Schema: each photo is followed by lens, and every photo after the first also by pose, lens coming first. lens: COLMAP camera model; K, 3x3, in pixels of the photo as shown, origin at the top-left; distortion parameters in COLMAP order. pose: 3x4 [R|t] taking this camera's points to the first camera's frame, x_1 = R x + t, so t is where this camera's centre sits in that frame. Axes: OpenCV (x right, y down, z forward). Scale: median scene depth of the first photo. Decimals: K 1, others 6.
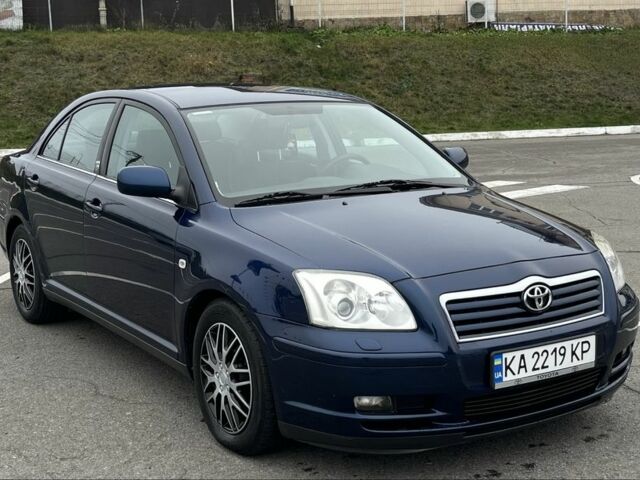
lens RADIAL K [[939.9, 0, 320.5], [0, 939.9, 273.4], [0, 0, 1]] dist [0.055553, -0.000772]
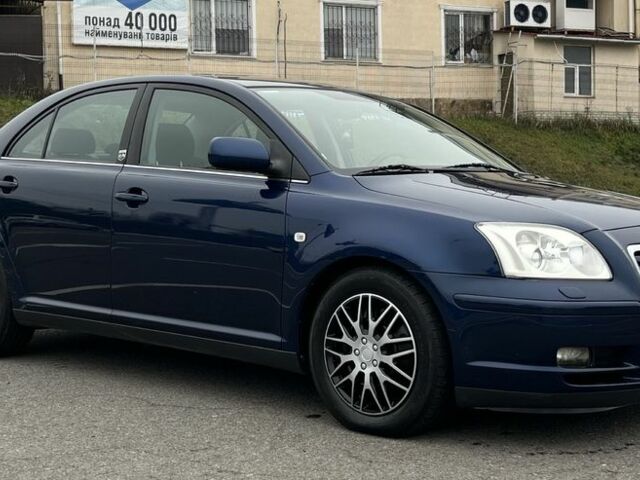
lens RADIAL K [[1064.4, 0, 320.6], [0, 1064.4, 268.5], [0, 0, 1]] dist [0.047506, -0.015305]
pose [[0.965296, 0.004669, 0.261116, -0.430296], [0.026786, 0.992797, -0.116775, 0.152972], [-0.259780, 0.119717, 0.958218, 0.011862]]
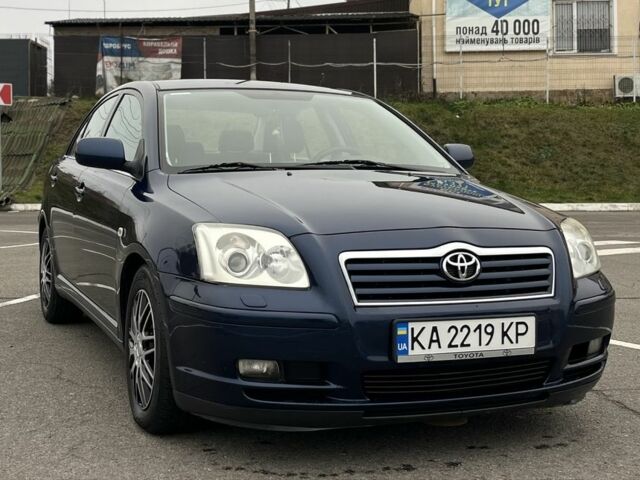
lens RADIAL K [[928.9, 0, 320.0], [0, 928.9, 240.0], [0, 0, 1]] dist [0.058641, -0.143365]
pose [[0.983723, 0.037114, -0.175816, 0.239260], [-0.058074, 0.991595, -0.115616, 0.103969], [0.170047, 0.123944, 0.977610, 0.116336]]
